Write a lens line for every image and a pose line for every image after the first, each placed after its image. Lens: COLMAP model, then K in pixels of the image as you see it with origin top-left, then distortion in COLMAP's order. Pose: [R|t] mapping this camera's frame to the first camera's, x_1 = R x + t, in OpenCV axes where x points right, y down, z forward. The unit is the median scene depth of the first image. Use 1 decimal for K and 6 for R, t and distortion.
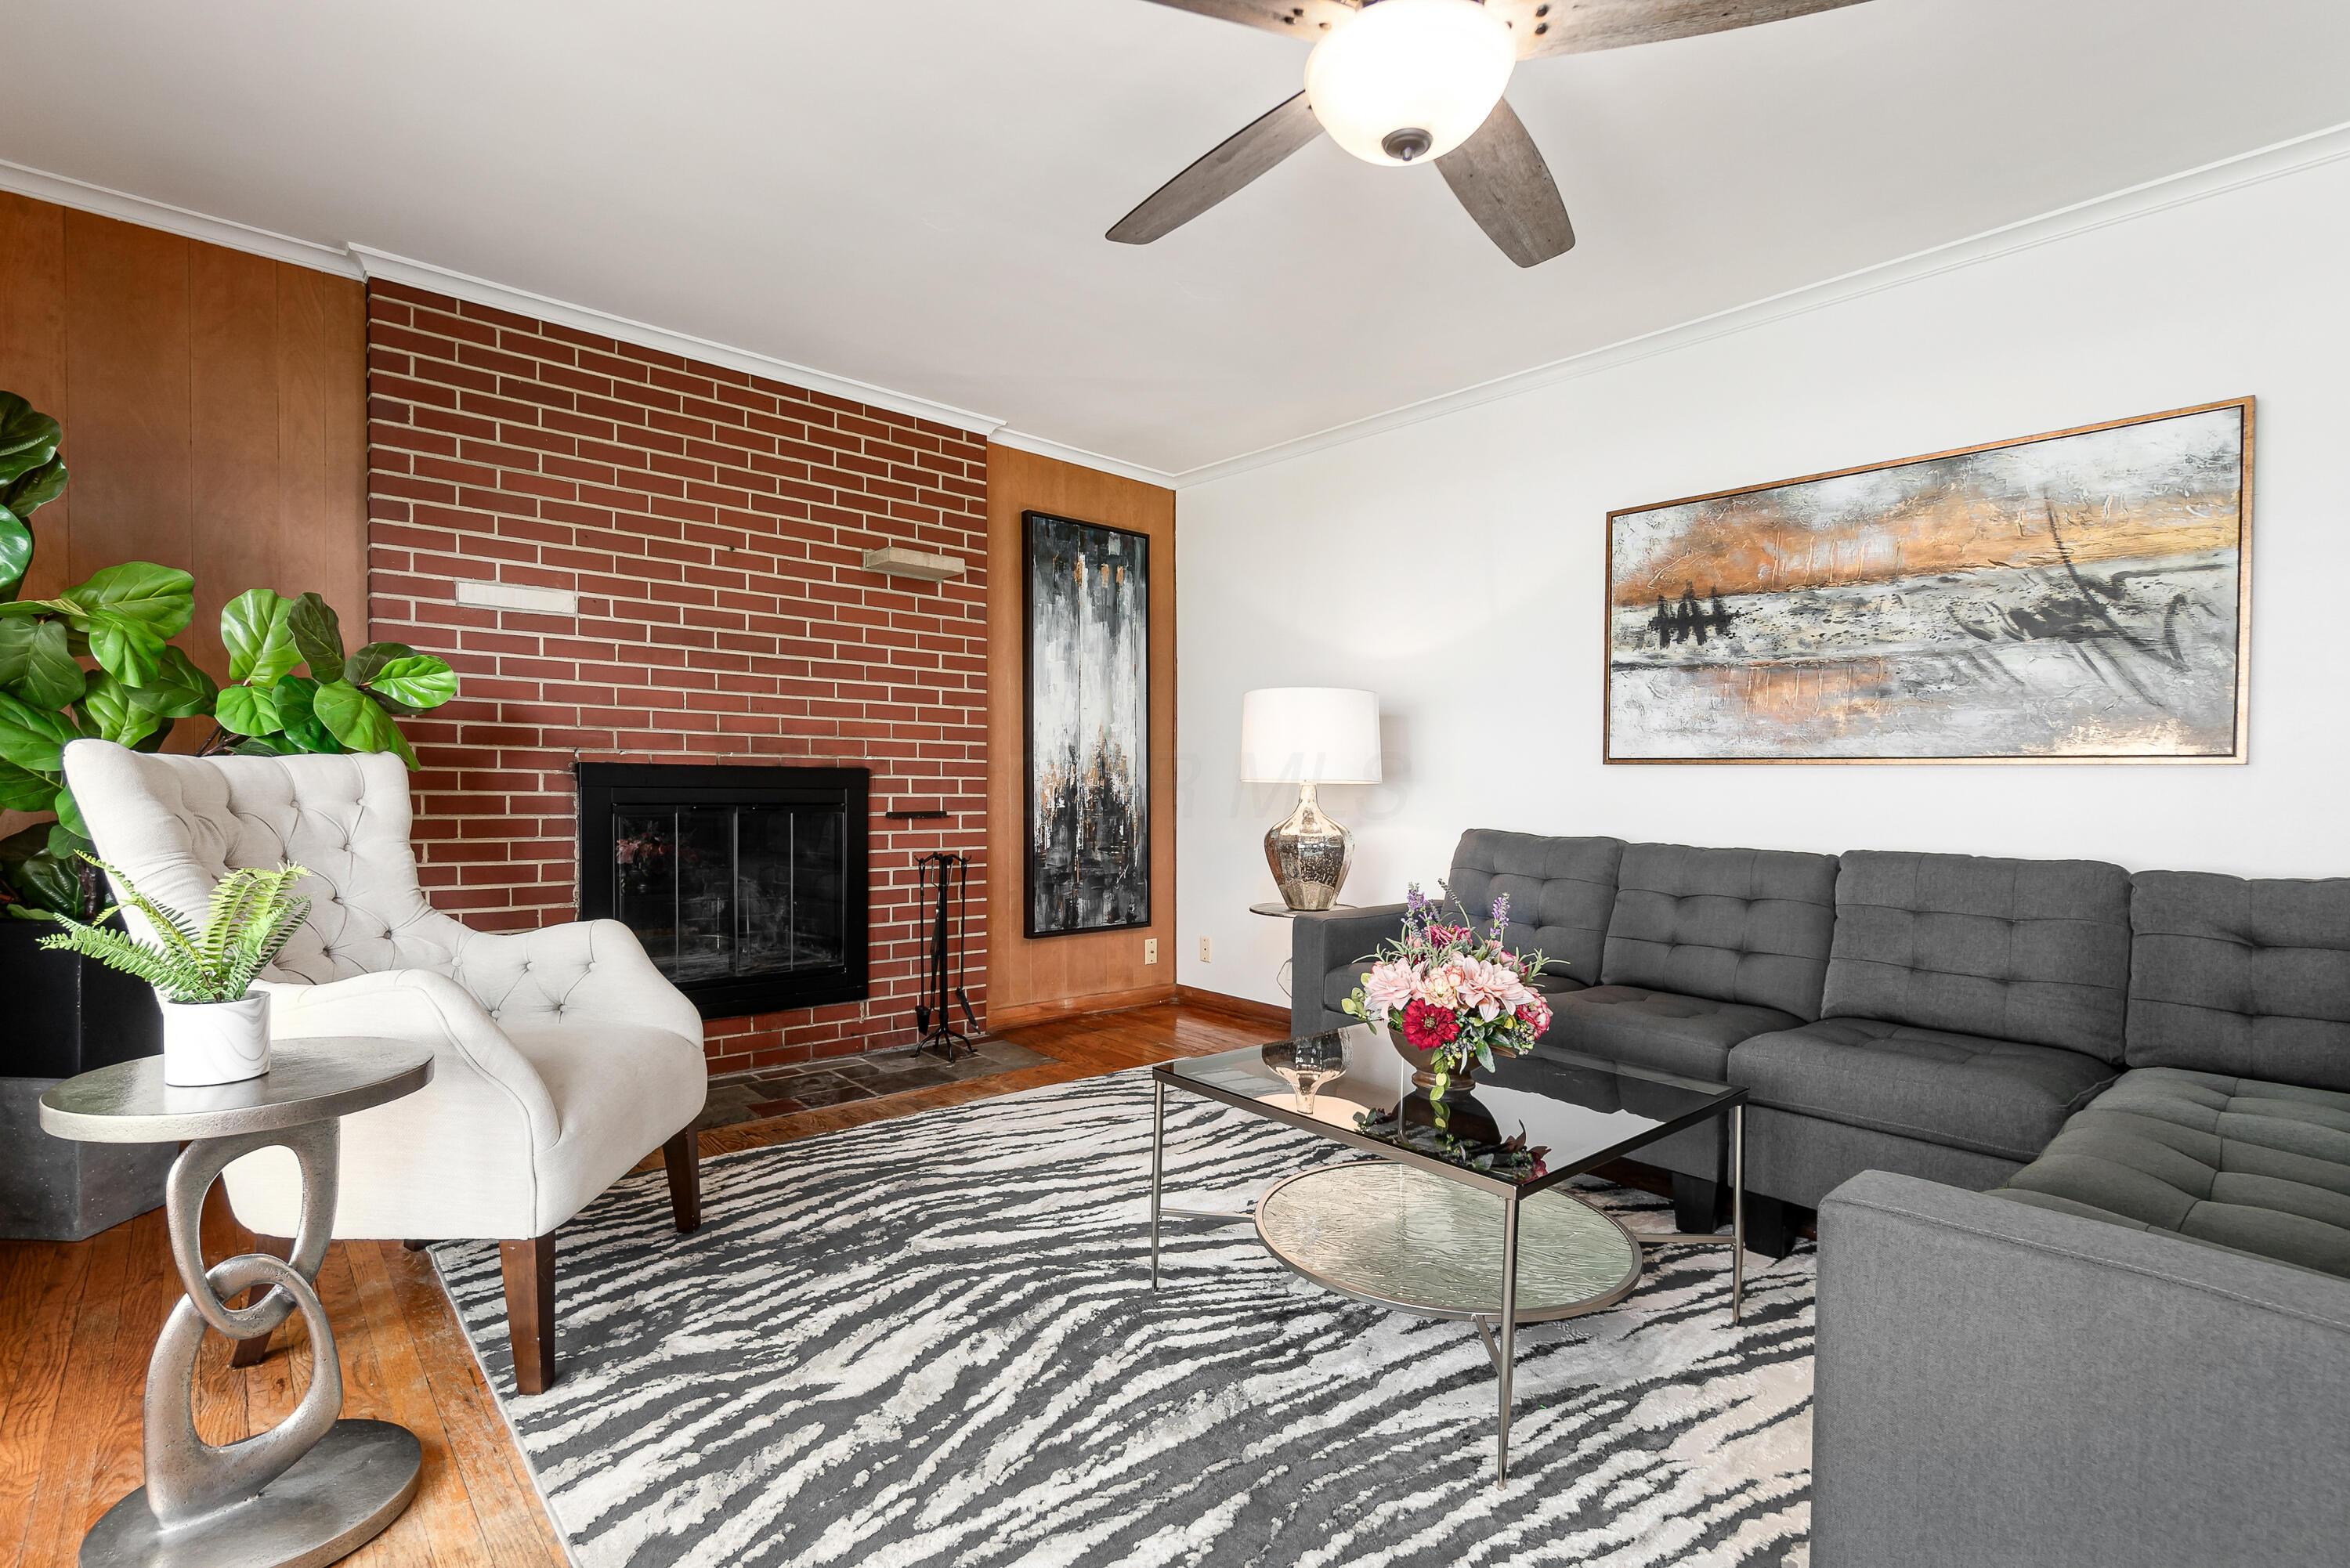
lens RADIAL K [[1093.5, 0, 1175.0], [0, 1093.5, 784.0], [0, 0, 1]] dist [-0.013491, 0.005310]
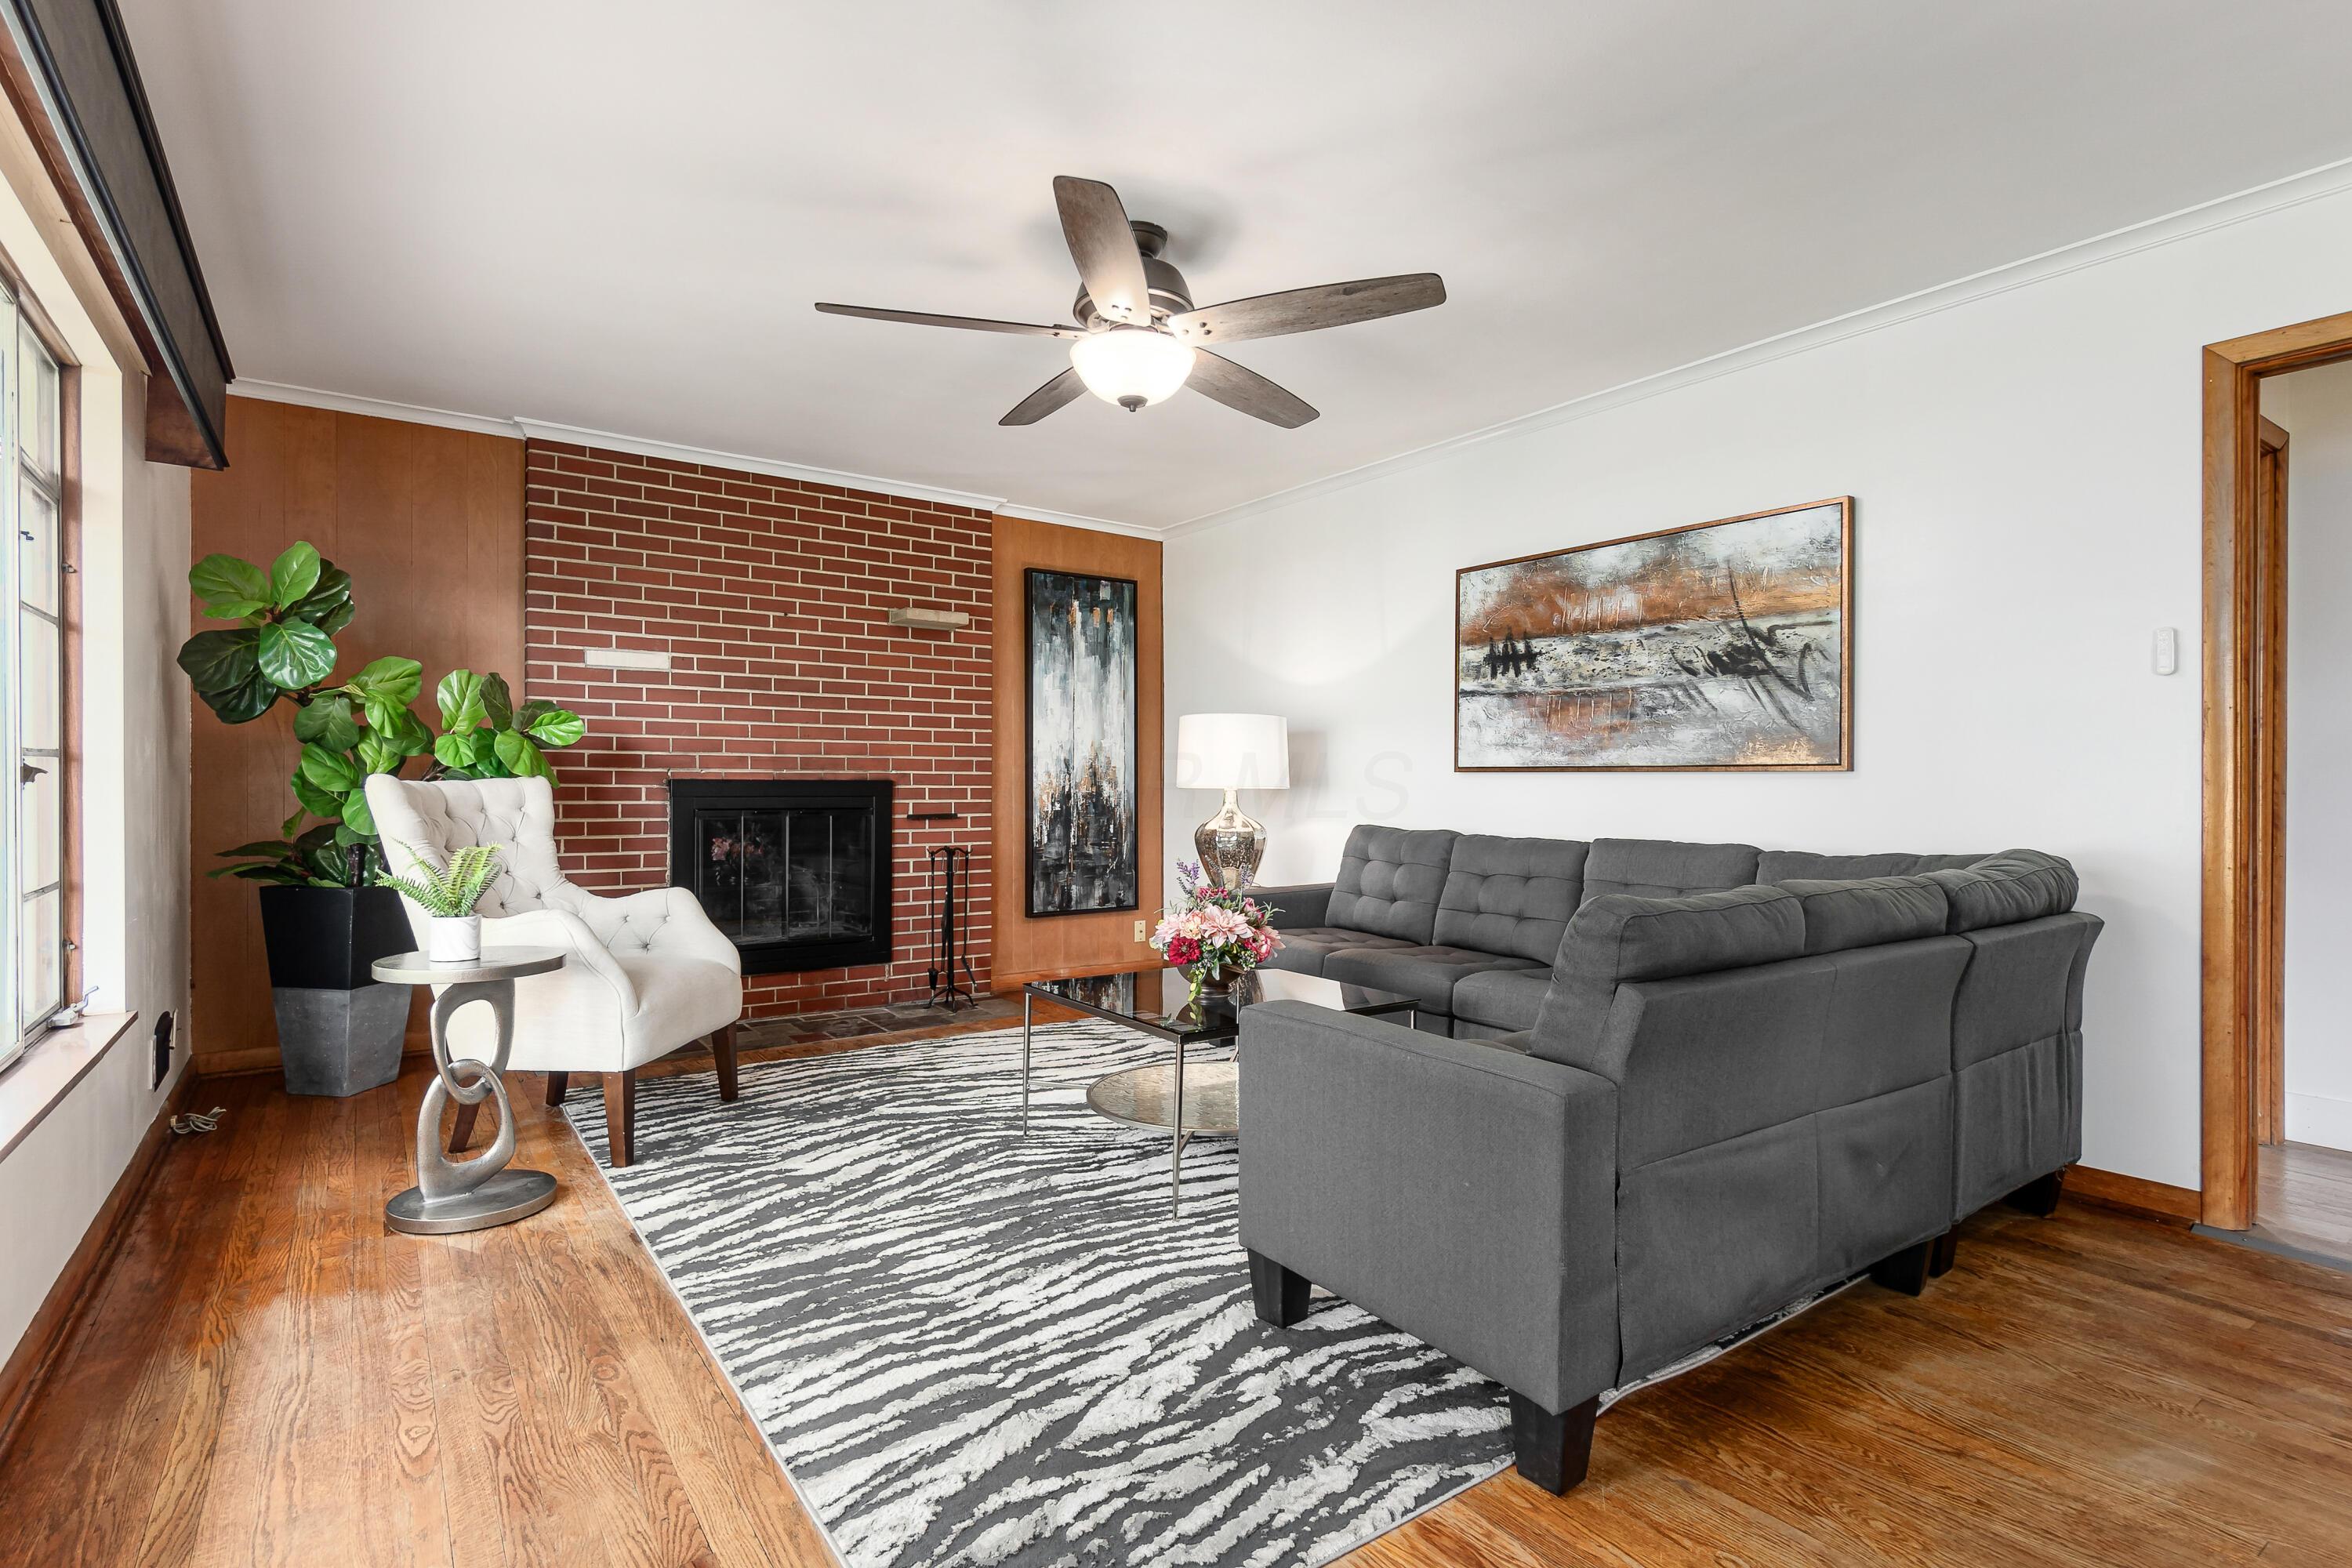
lens RADIAL K [[1123.4, 0, 1182.4], [0, 1123.4, 747.8], [0, 0, 1]] dist [0.001811, -0.000048]
pose [[0.995081, -0.012647, -0.098256, 0.256744], [0.009307, 0.999366, -0.034376, -0.005454], [0.098628, 0.033293, 0.994567, -0.375709]]
